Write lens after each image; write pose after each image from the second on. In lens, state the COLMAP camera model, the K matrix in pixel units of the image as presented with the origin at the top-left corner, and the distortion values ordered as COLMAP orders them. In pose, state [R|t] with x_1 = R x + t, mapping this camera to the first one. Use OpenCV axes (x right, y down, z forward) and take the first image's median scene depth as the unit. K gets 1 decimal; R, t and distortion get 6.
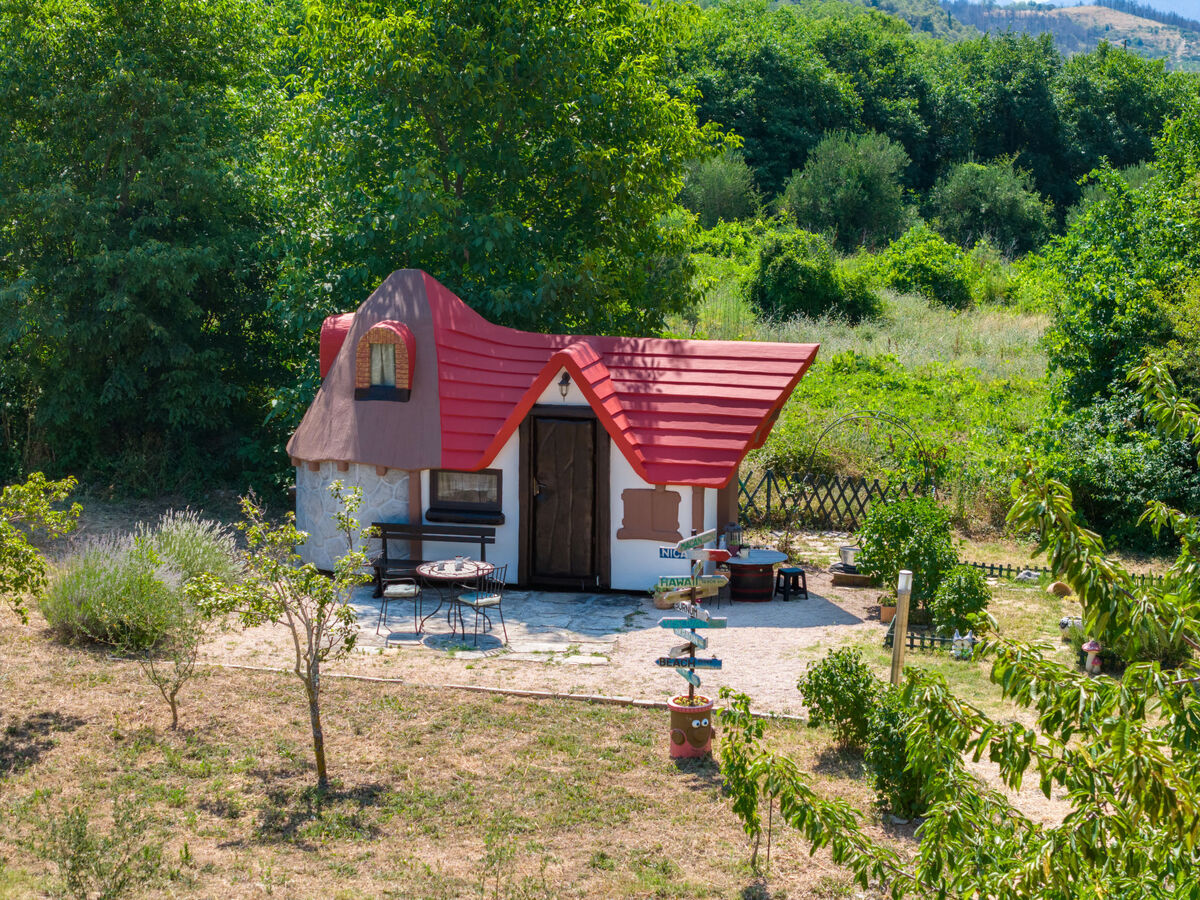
lens RADIAL K [[2472.9, 0, 600.0], [0, 2472.9, 450.0], [0, 0, 1]] dist [-0.228048, -0.224402]
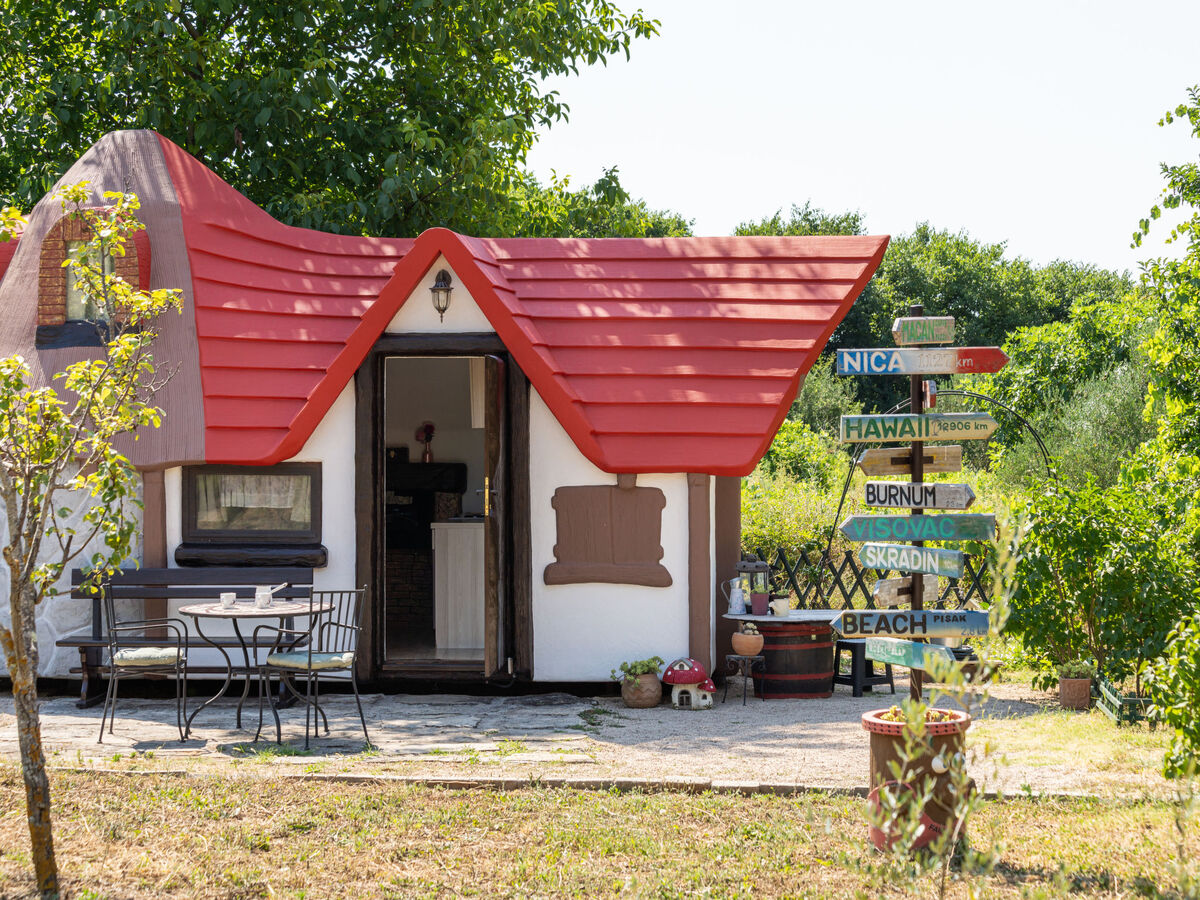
lens RADIAL K [[2723.5, 0, 600.0], [0, 2723.5, 450.0], [0, 0, 1]] dist [-0.095396, -0.334583]
pose [[0.989209, -0.012012, 0.146016, -0.065886], [0.035287, 0.986829, -0.157873, 0.099766], [-0.142196, 0.161322, 0.976604, 0.422860]]
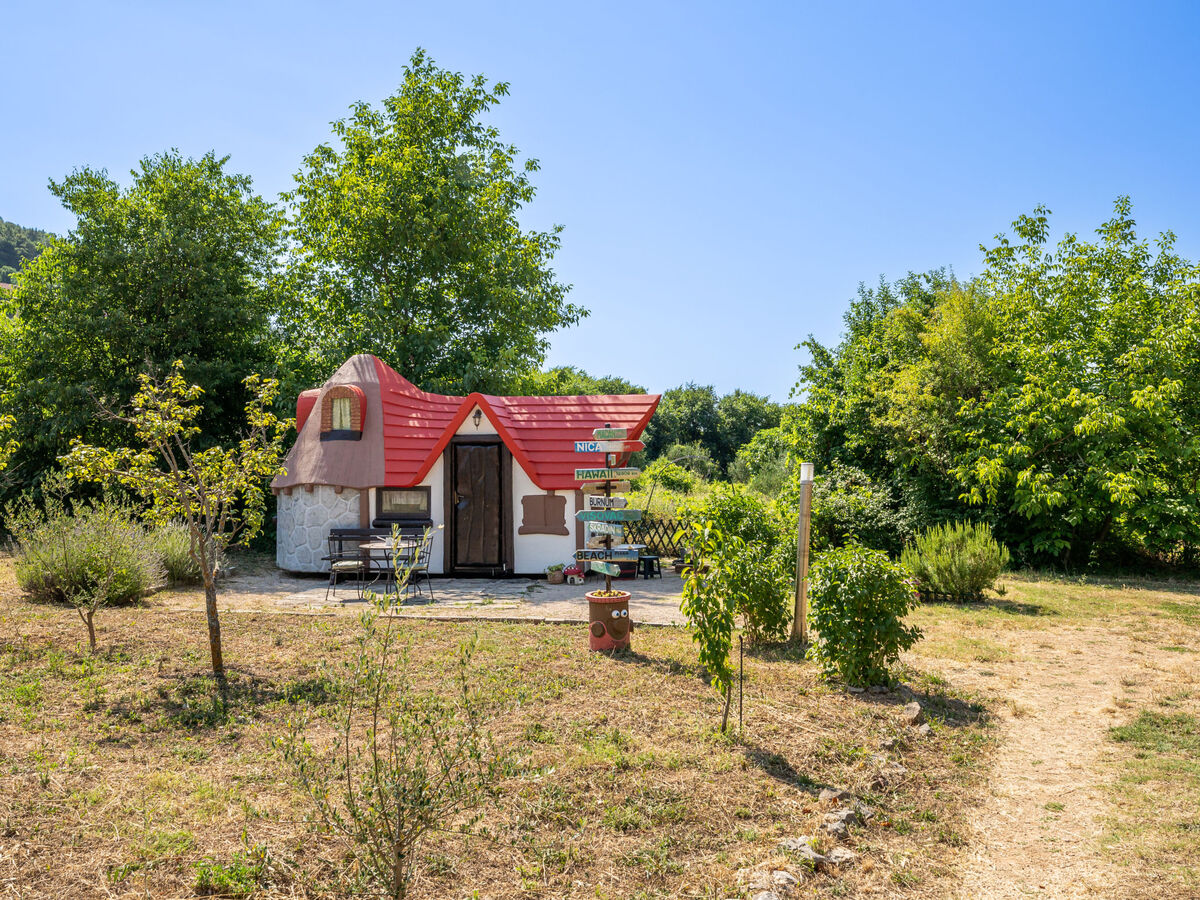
lens RADIAL K [[1035.6, 0, 600.0], [0, 1035.6, 450.0], [0, 0, 1]] dist [-0.018845, -0.009497]
pose [[0.993864, -0.012762, 0.109870, -0.010064], [0.032960, 0.982365, -0.184045, 0.094707], [-0.105584, 0.186537, 0.976758, 0.443658]]
